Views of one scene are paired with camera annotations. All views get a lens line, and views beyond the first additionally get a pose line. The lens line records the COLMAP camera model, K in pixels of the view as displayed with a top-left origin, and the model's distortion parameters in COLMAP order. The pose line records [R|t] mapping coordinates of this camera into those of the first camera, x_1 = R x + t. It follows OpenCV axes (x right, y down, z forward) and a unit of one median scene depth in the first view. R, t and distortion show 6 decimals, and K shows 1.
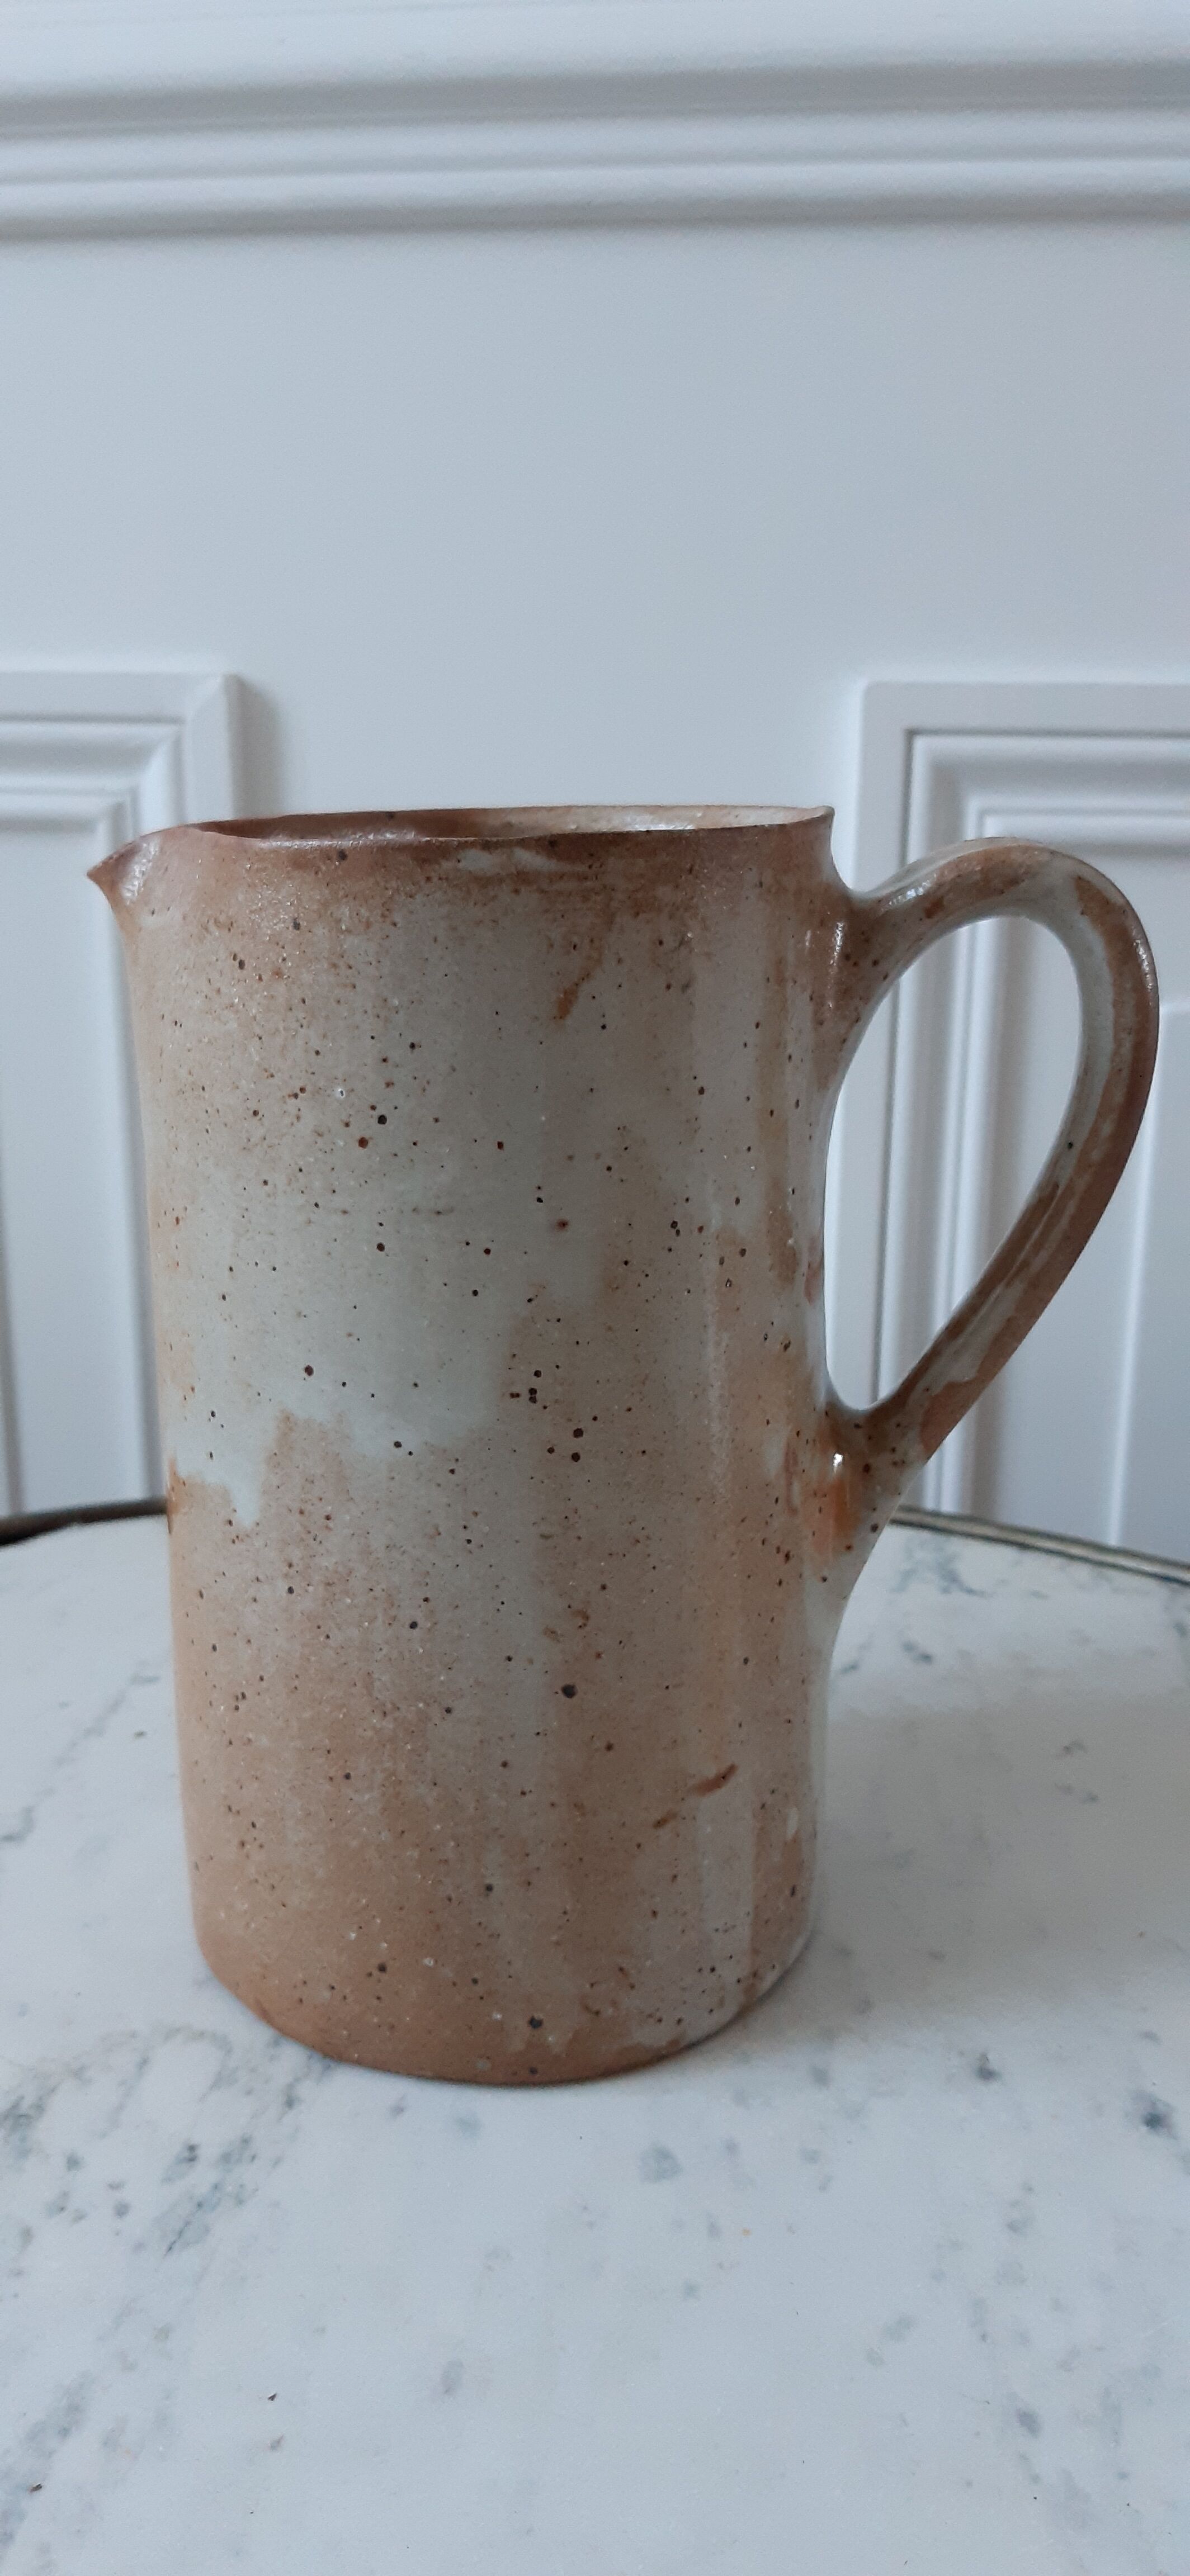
lens RADIAL K [[2060.1, 0, 598.3], [0, 2060.1, 1273.6], [0, 0, 1]] dist [0.052543, -0.145228]
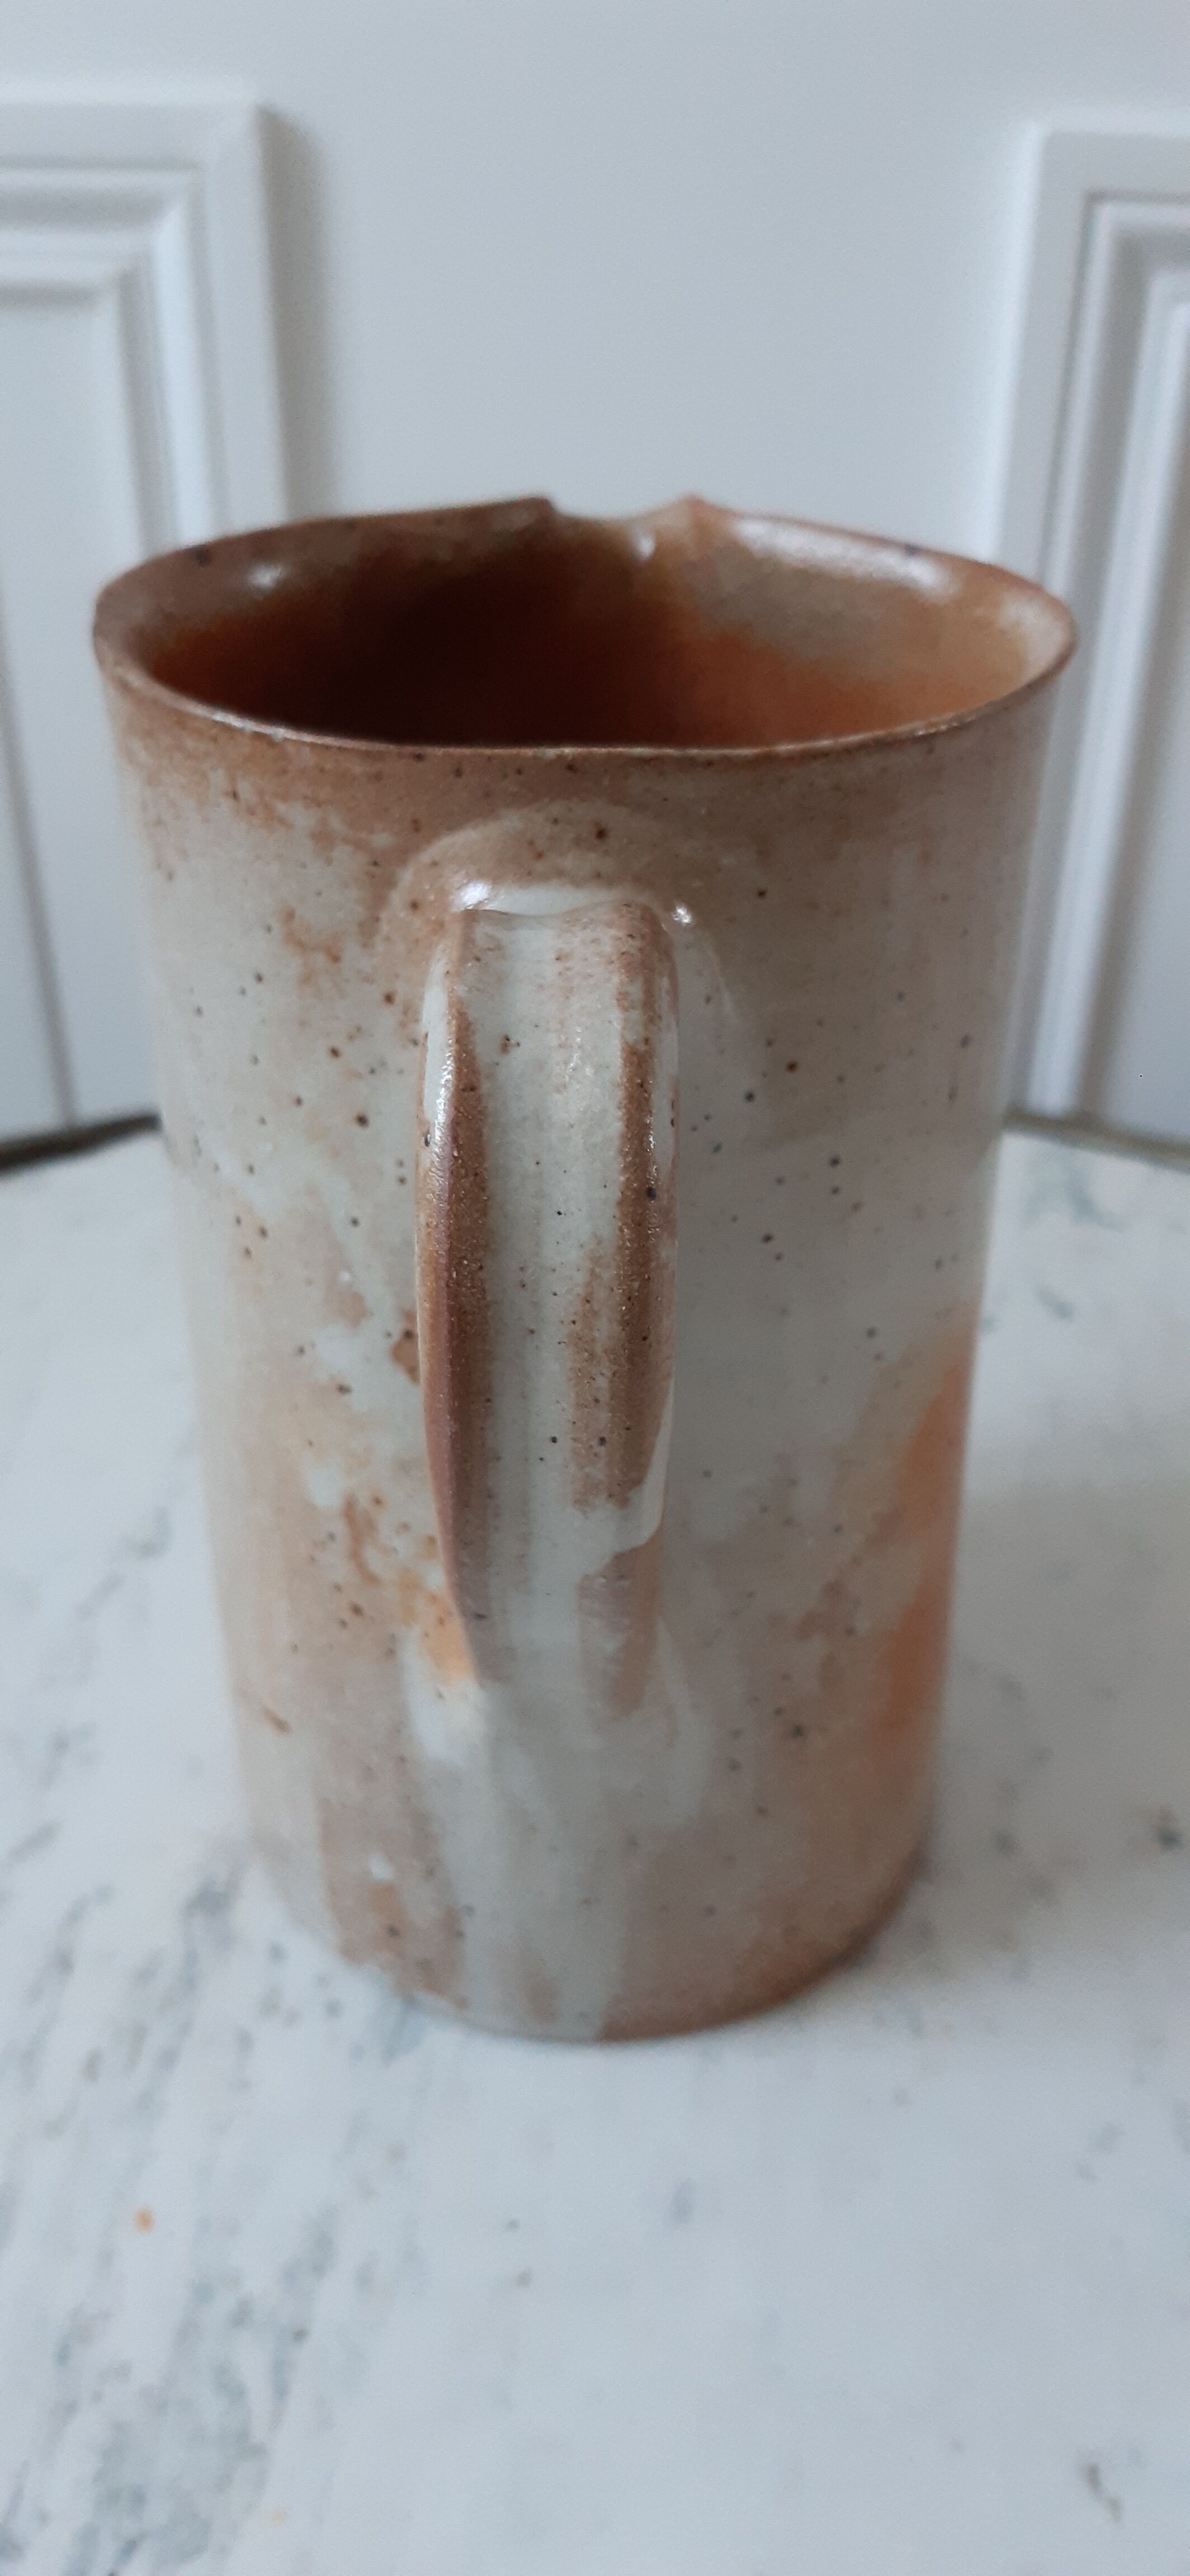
lens RADIAL K [[2102.5, 0, 595.0], [0, 2102.5, 1288.0], [0, 0, 1]] dist [0.038170, -0.144751]
pose [[0.999887, -0.007440, 0.013095, -0.107886], [0.002816, 0.946486, 0.322733, -0.208766], [-0.014795, -0.322659, 0.946400, 0.124998]]
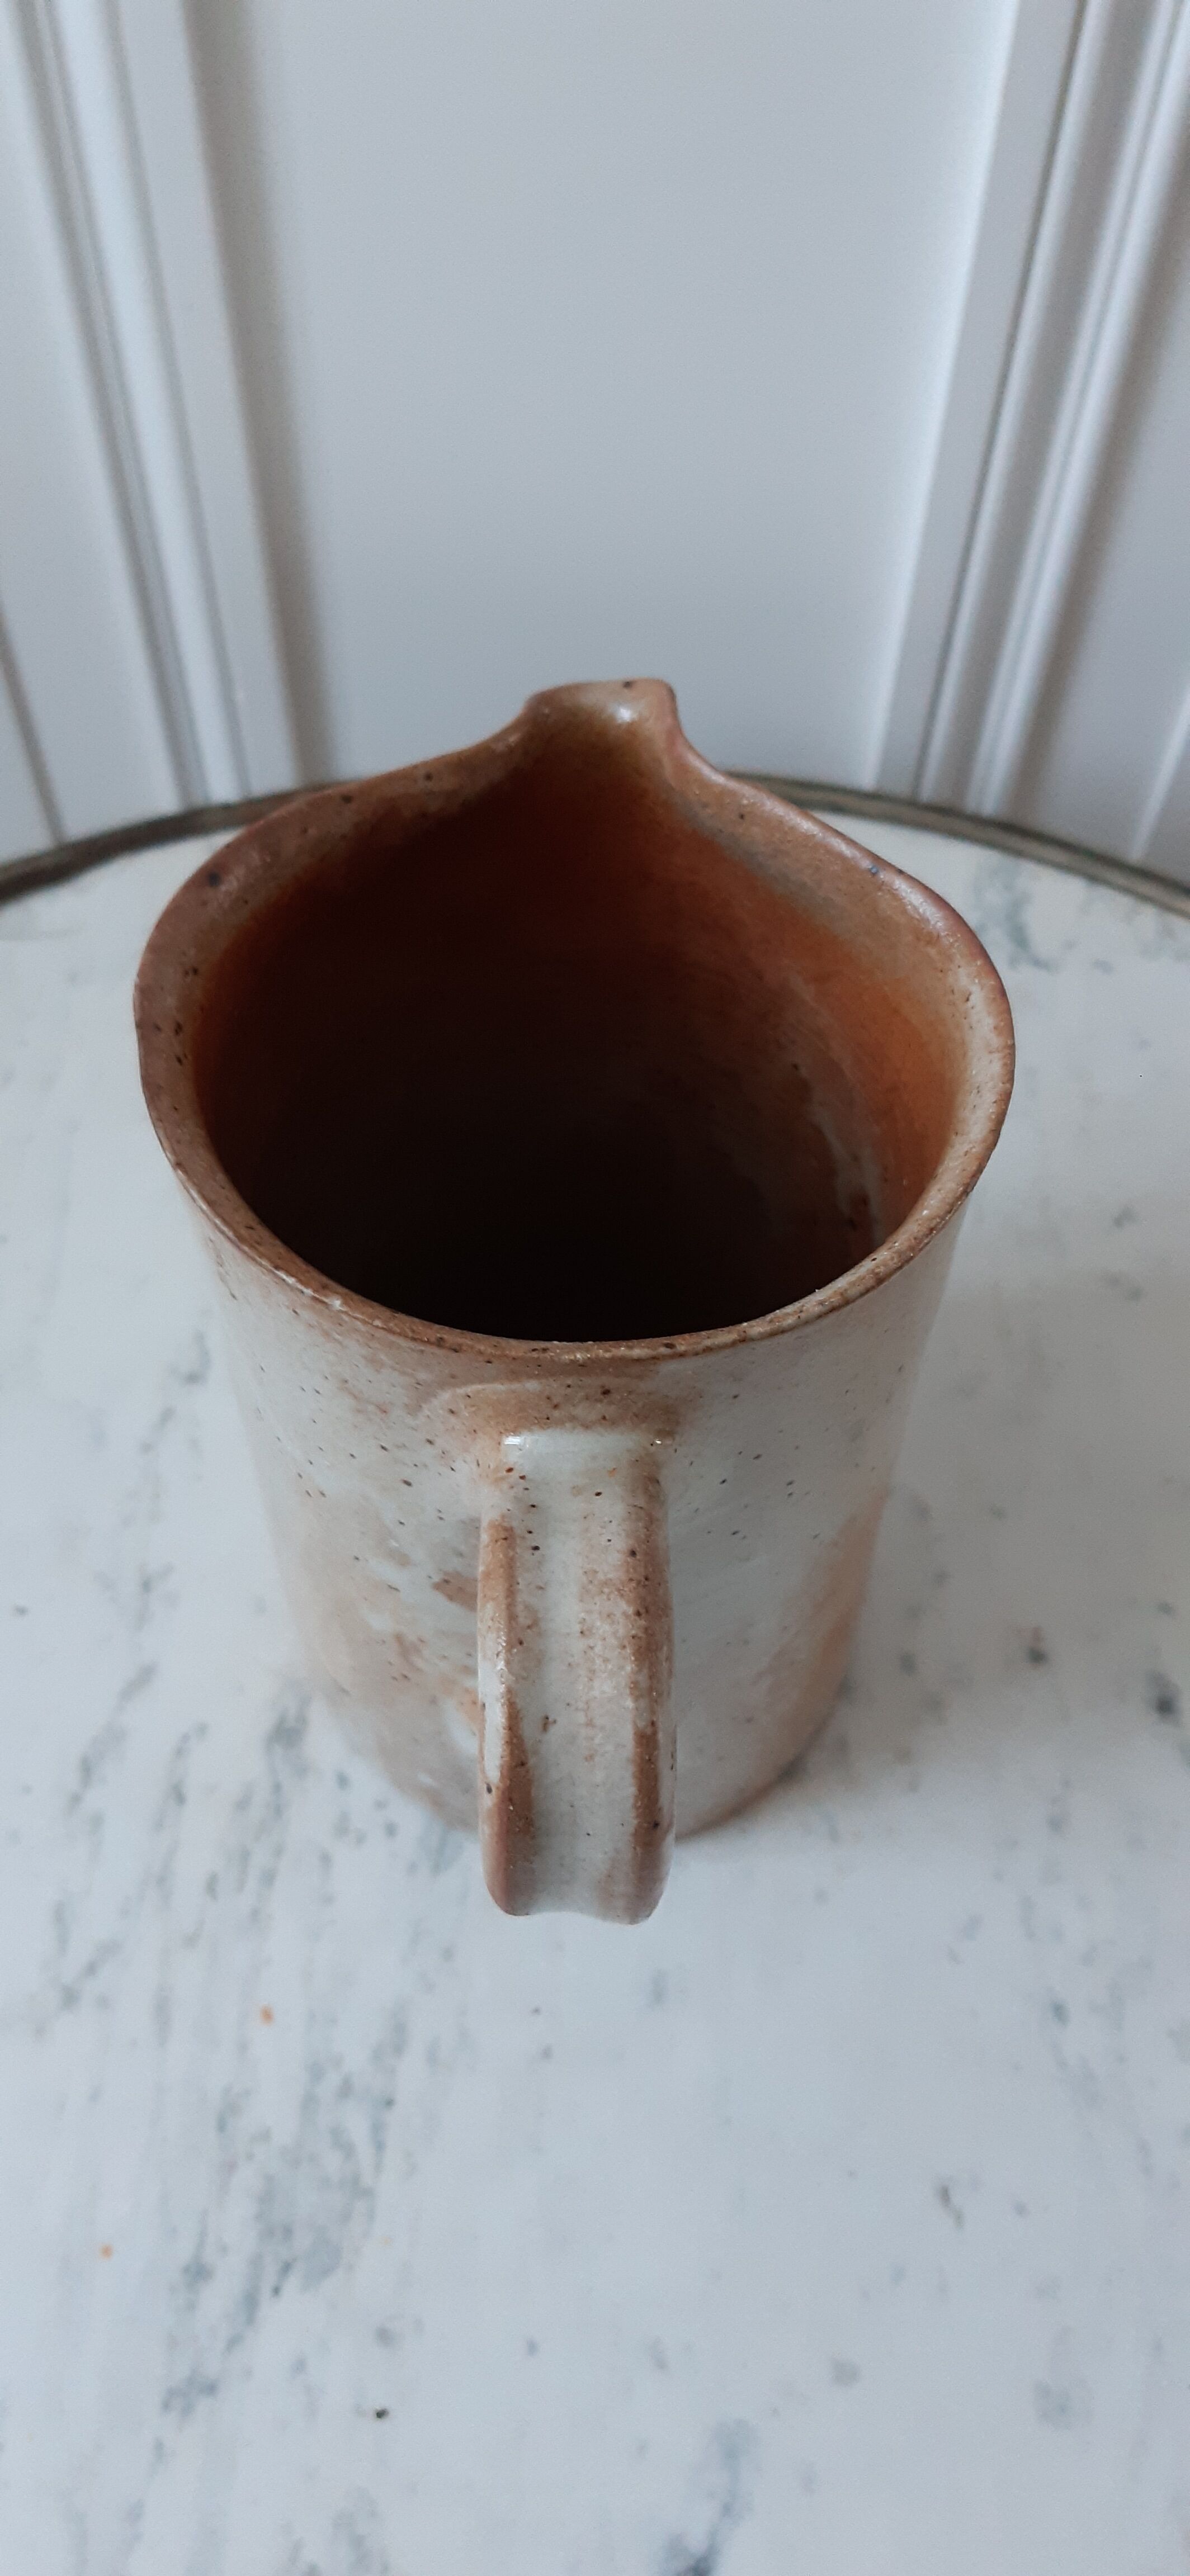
lens RADIAL K [[2074.7, 0, 596.8], [0, 2074.7, 1283.1], [0, 0, 1]] dist [0.044070, -0.147868]
pose [[0.998833, -0.035308, 0.032967, -0.124069], [0.003551, 0.734280, 0.678837, -0.686836], [-0.048176, -0.677928, 0.733548, 0.238195]]
